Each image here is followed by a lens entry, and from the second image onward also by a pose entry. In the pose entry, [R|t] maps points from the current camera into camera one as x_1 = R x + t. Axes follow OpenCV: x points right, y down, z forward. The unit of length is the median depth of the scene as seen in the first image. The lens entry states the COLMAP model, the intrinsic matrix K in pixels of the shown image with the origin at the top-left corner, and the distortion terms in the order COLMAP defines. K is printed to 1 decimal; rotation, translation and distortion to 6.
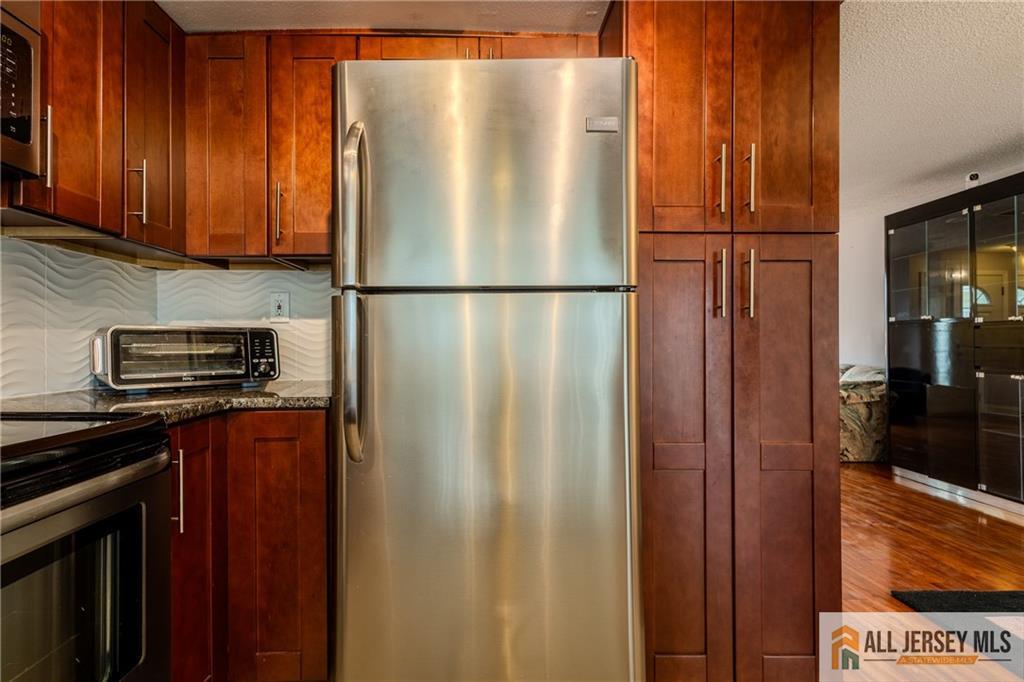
lens RADIAL K [[472.3, 0, 512.0], [0, 472.3, 341.0], [0, 0, 1]] dist [0.010456, 0.000264]
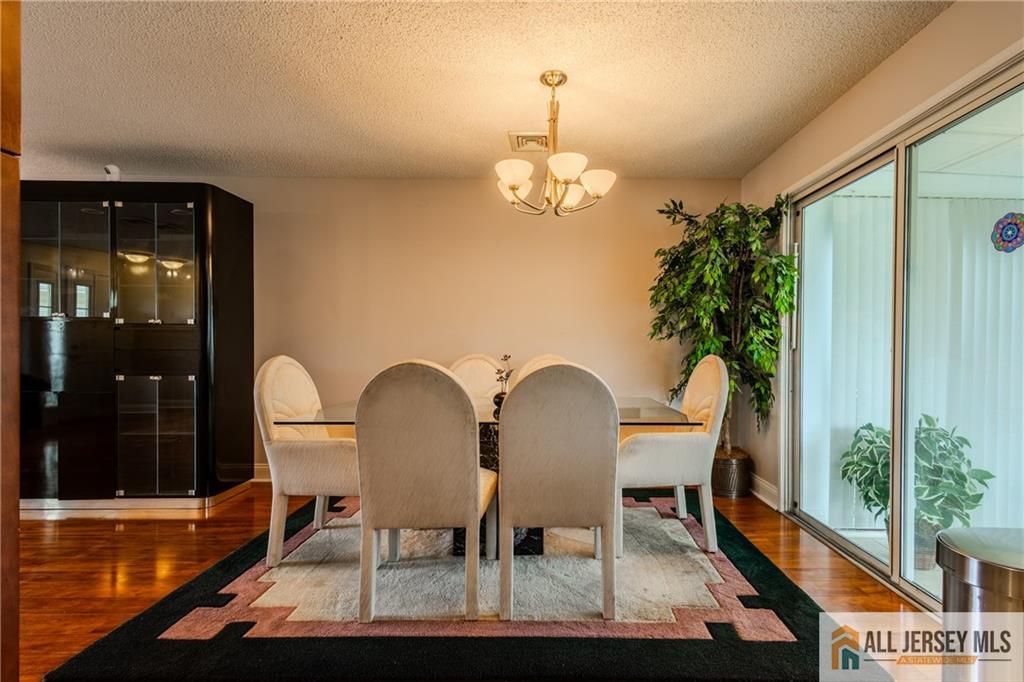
lens RADIAL K [[476.0, 0, 545.3], [0, 476.0, 351.4], [0, 0, 1]] dist [0.011209, -0.000128]
pose [[0.031996, -0.004439, 0.999478, 0.035966], [-0.014669, 0.999880, 0.004910, 0.000165], [-0.999380, -0.014818, 0.031927, 0.108704]]
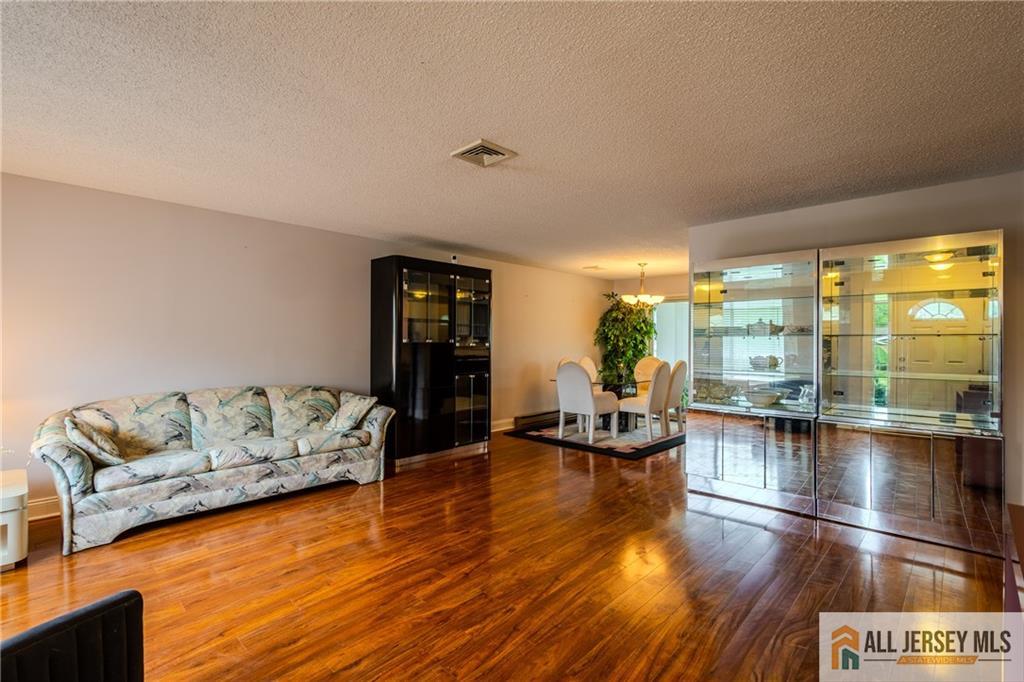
lens RADIAL K [[472.3, 0, 512.0], [0, 472.3, 341.0], [0, 0, 1]] dist [0.010456, 0.000264]
pose [[-0.694166, -0.001261, 0.719814, -0.346299], [-0.004945, 0.999983, -0.003017, -0.052734], [-0.719798, -0.005654, -0.694161, 2.020262]]
